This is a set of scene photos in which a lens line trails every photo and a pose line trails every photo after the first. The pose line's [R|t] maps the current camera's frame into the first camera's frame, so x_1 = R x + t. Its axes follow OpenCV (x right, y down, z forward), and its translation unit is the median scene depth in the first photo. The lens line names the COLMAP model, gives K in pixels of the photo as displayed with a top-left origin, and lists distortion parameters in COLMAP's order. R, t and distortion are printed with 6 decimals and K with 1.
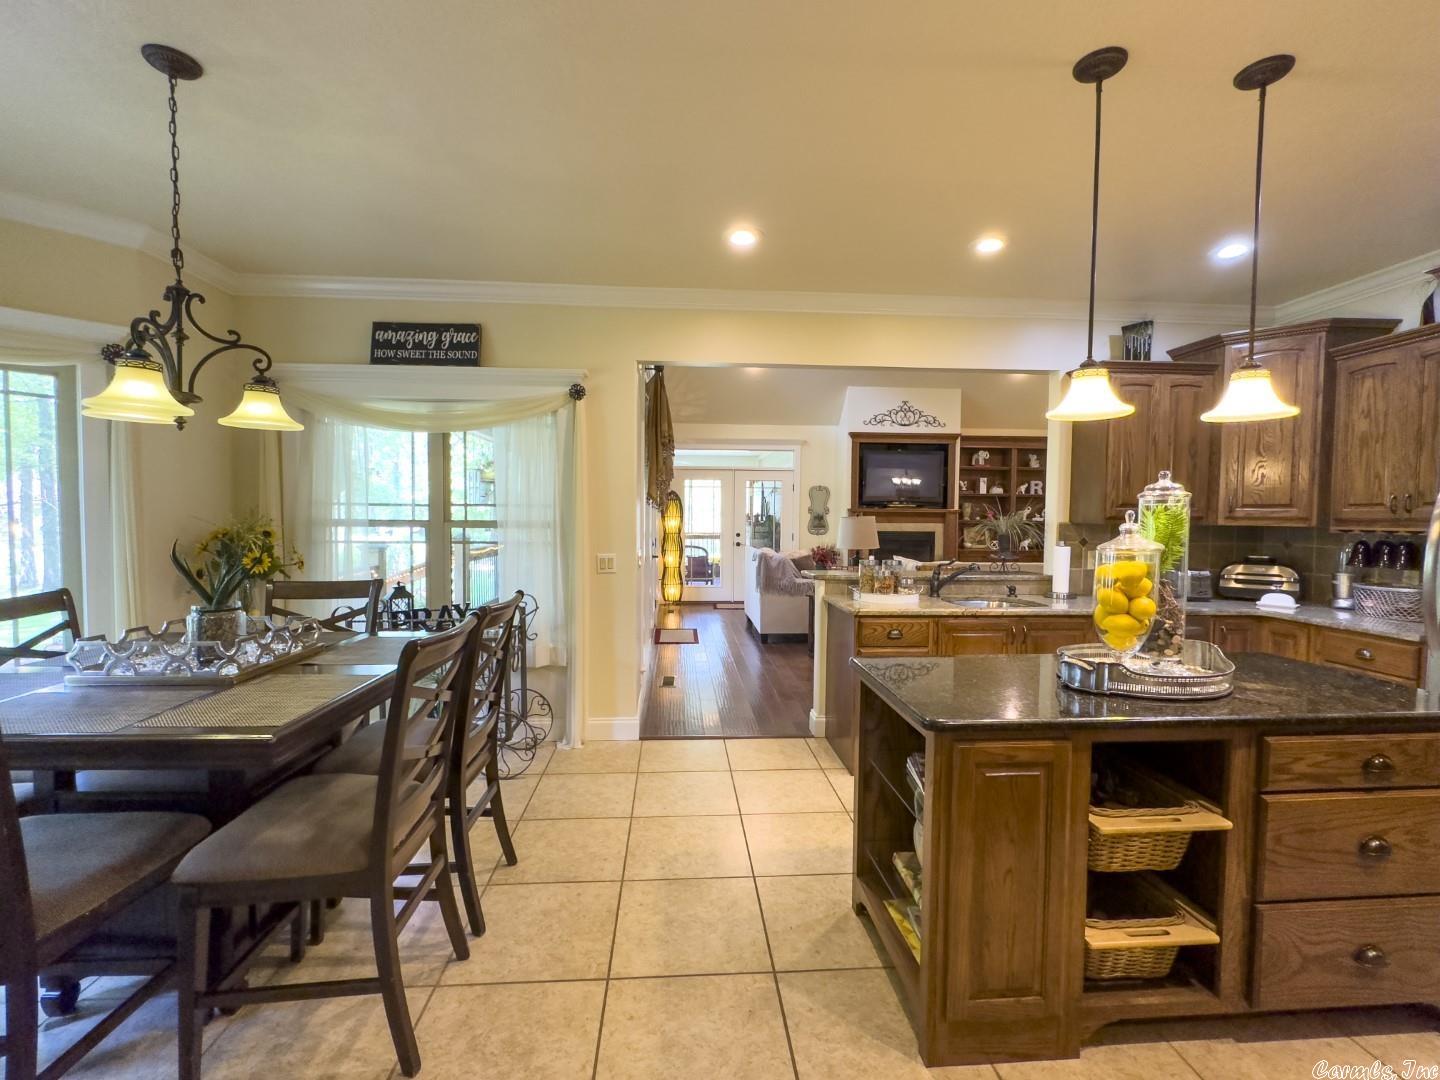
lens RADIAL K [[633.6, 0, 720.0], [0, 633.6, 540.0], [0, 0, 1]] dist [-0.001800, -0.000258]
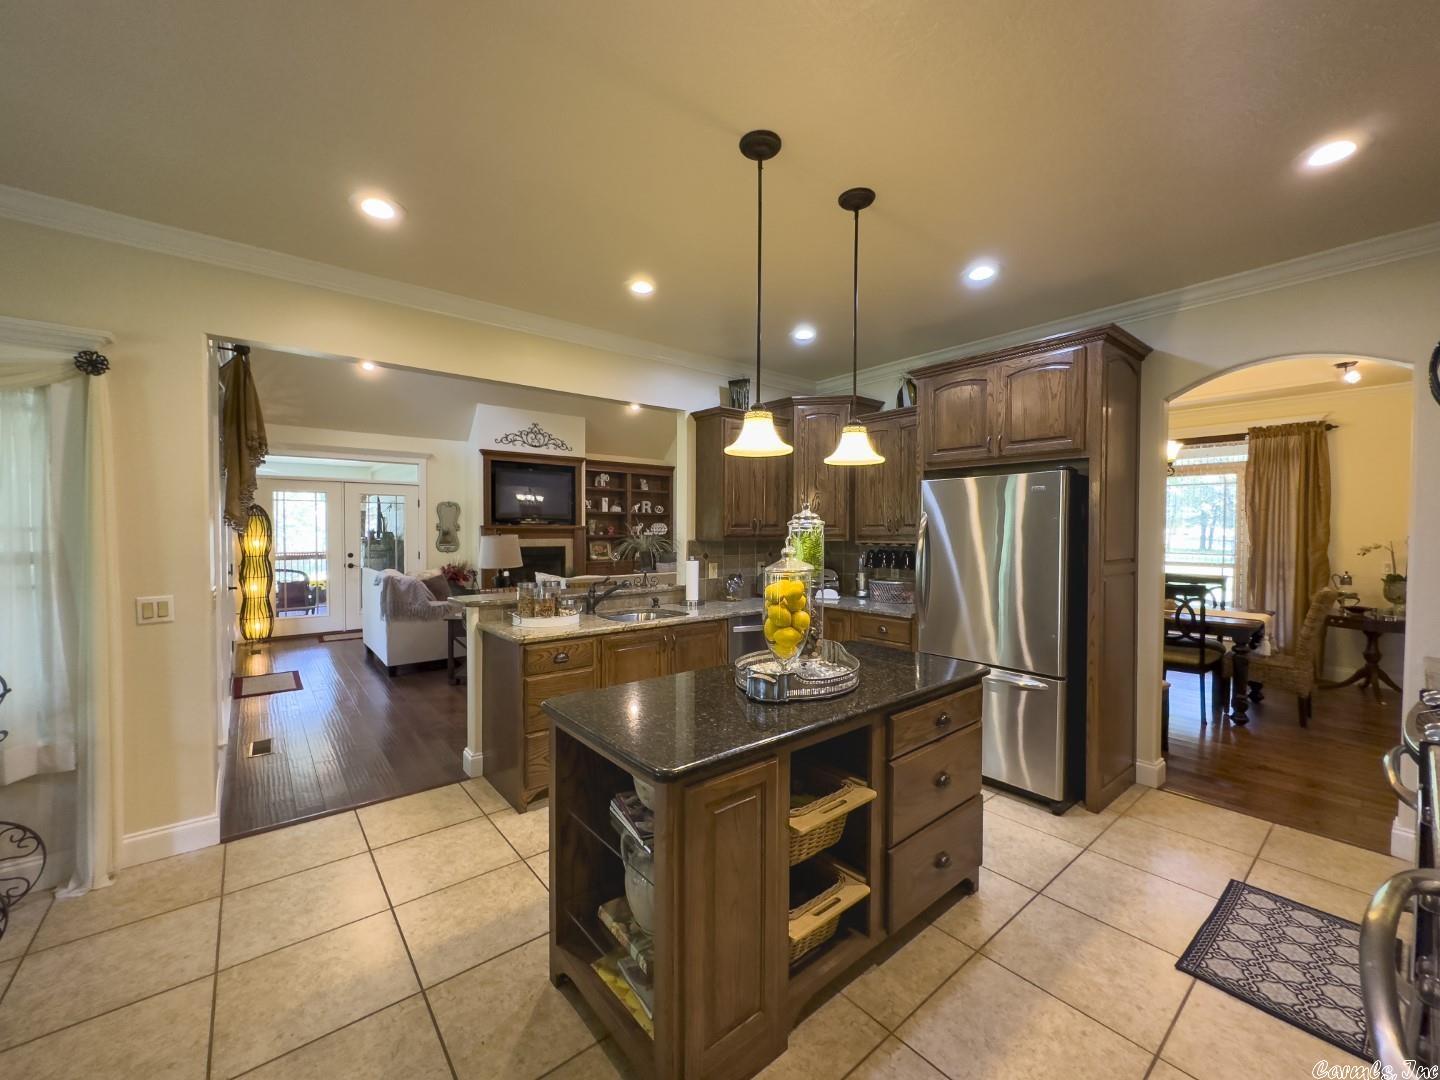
lens RADIAL K [[575.2, 0, 720.0], [0, 575.2, 540.0], [0, 0, 1]] dist [-0.001543, 0.000553]
pose [[0.816840, -0.017804, 0.576589, -0.032675], [0.028628, 0.999543, -0.009693, -0.017634], [-0.576153, 0.024424, 0.816977, 0.109289]]
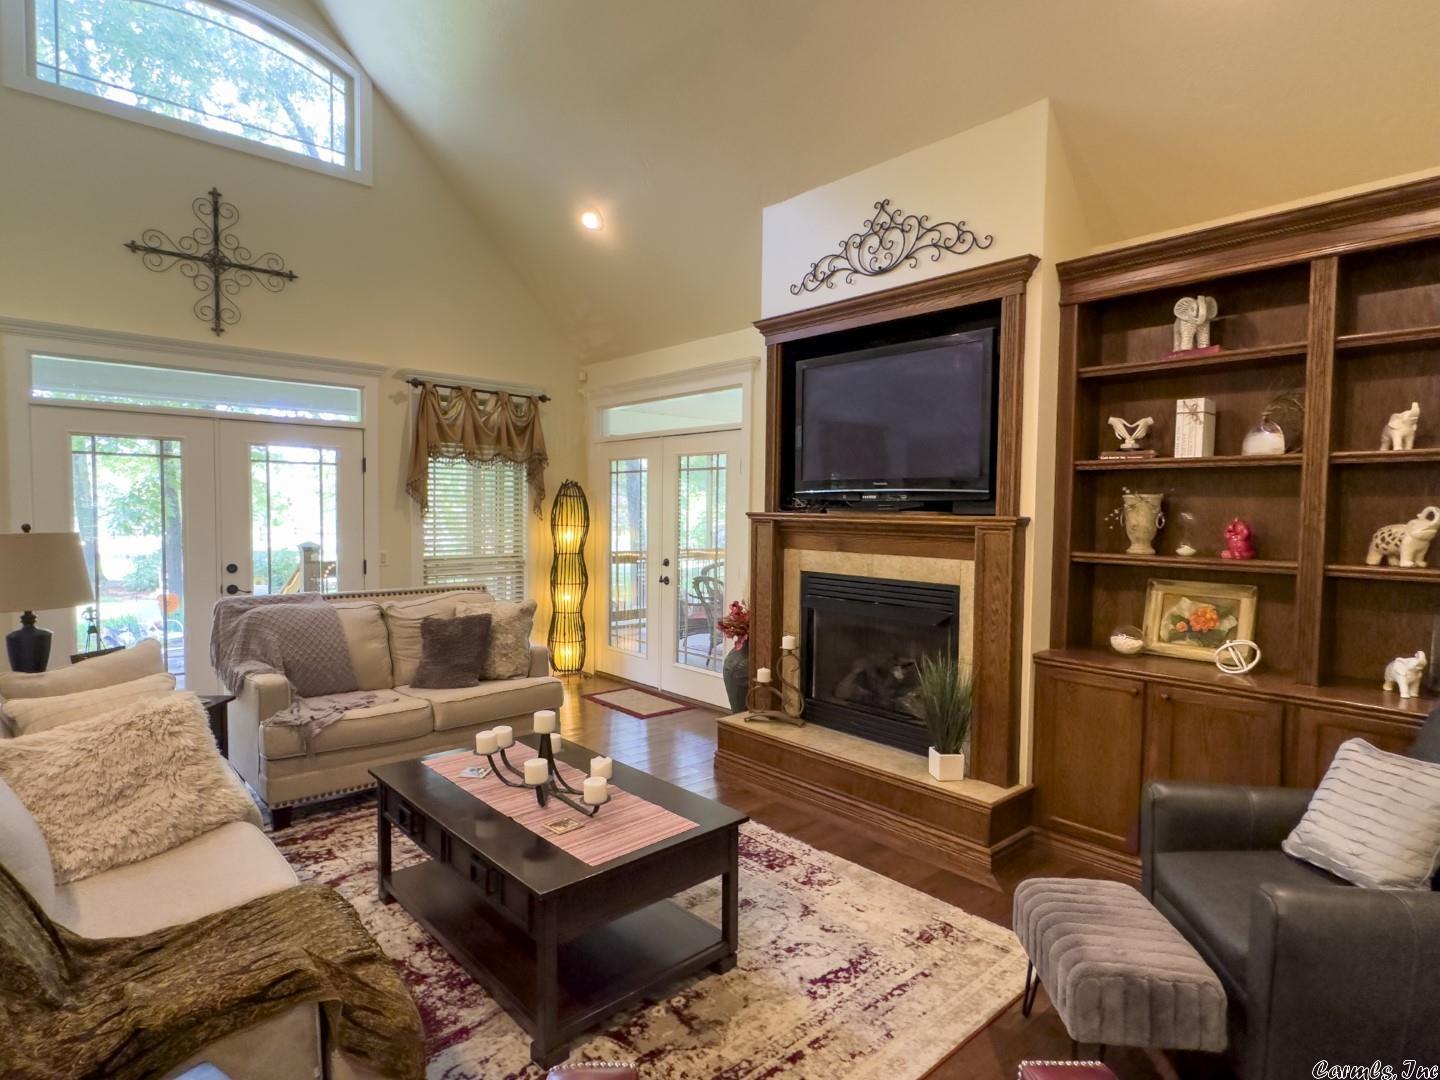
lens RADIAL K [[763.0, 0, 717.0], [0, 763.0, 545.4], [0, 0, 1]] dist [-0.003452, 0.000974]
pose [[0.623533, 0.036967, -0.780922, 1.466023], [-0.039754, 0.999088, 0.015552, -0.089858], [0.780785, 0.021347, 0.624435, 1.739751]]
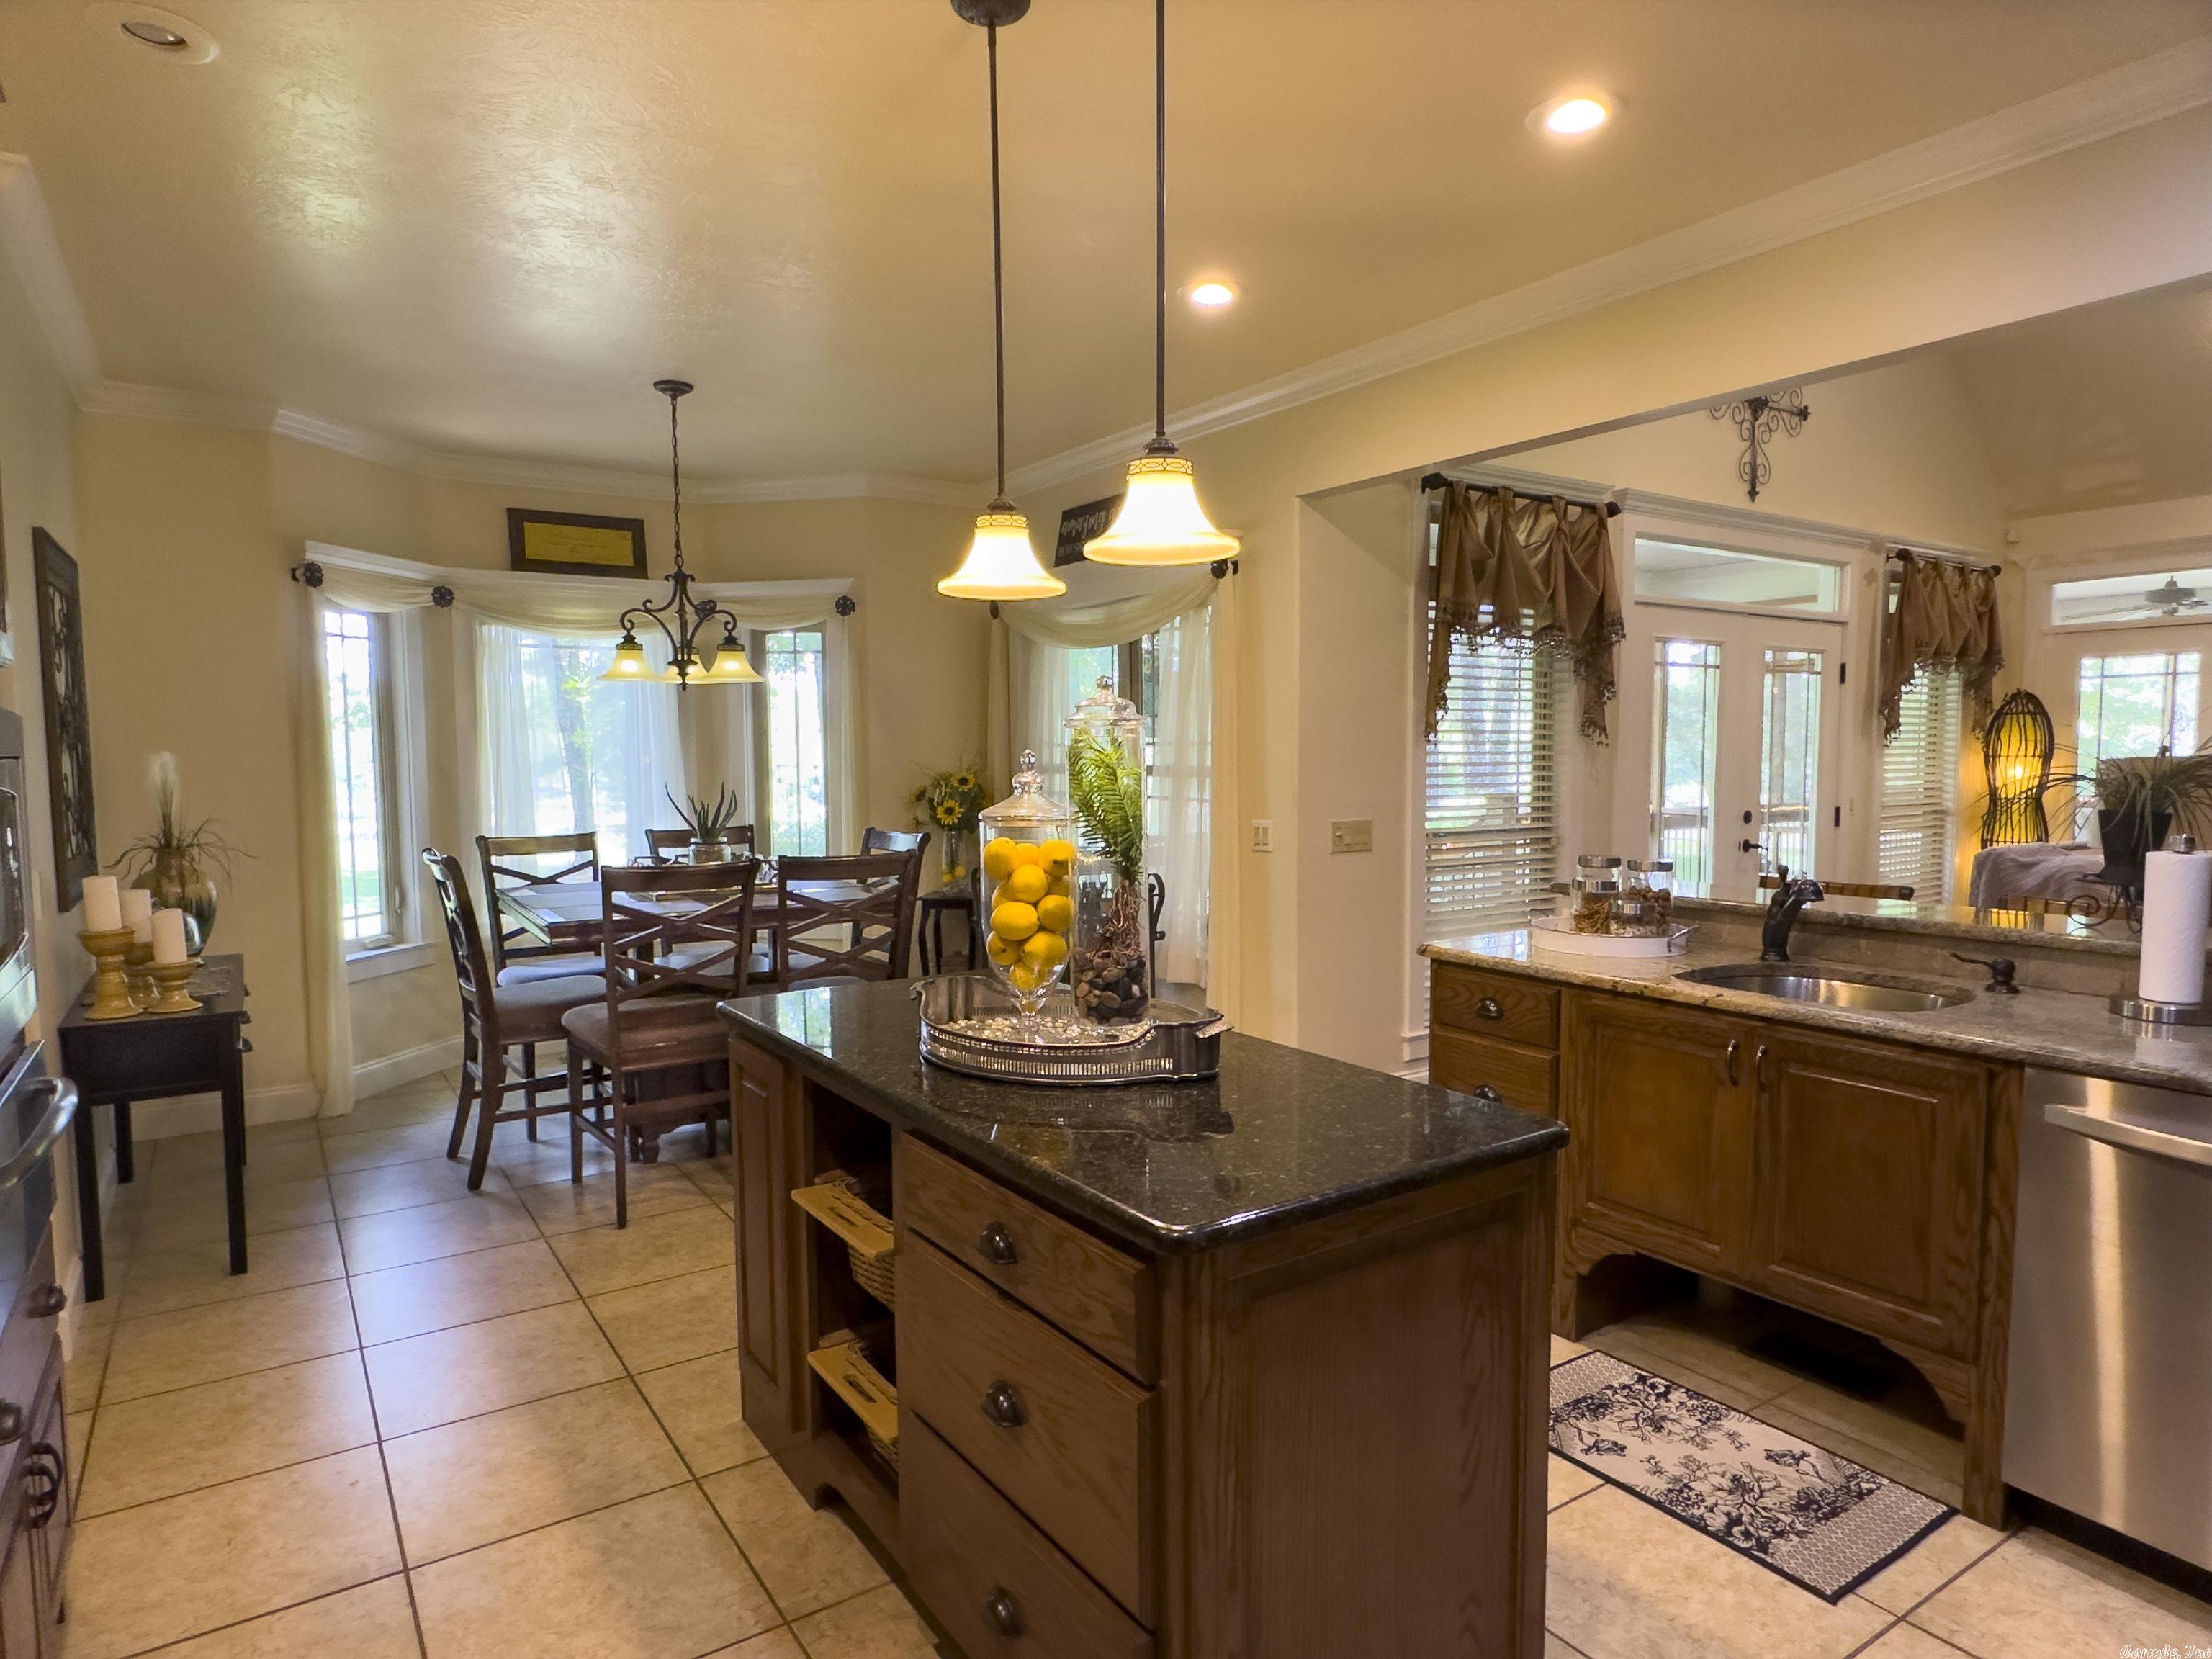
lens RADIAL K [[1300.0, 0, 1106.0], [0, 1300.0, 829.5], [0, 0, 1]] dist [-0.003497, -0.000332]
pose [[0.494098, 0.044013, -0.868291, 0.890306], [-0.026501, 0.999016, 0.035559, -0.010376], [0.869002, 0.005441, 0.494779, 0.255148]]
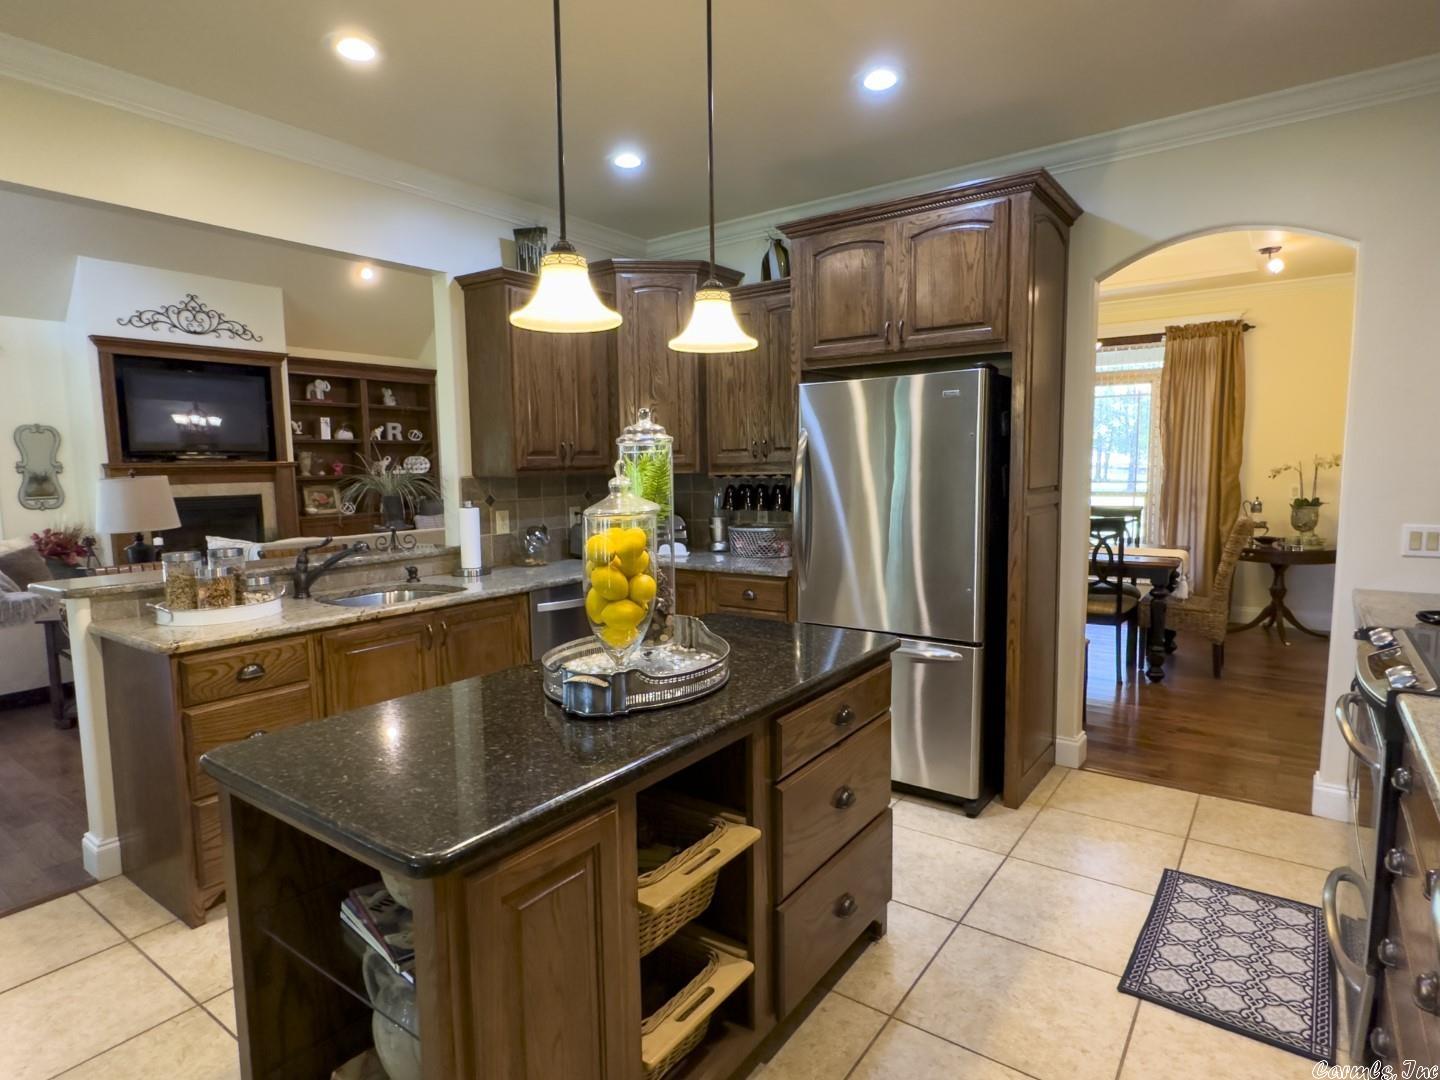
lens RADIAL K [[793.2, 0, 716.5], [0, 793.2, 544.7], [0, 0, 1]] dist [-0.000300, 0.000883]
pose [[0.647298, -0.097683, 0.755952, 0.003781], [0.053274, 0.995127, 0.082972, -0.010015], [-0.760373, -0.013434, 0.649348, 0.158584]]
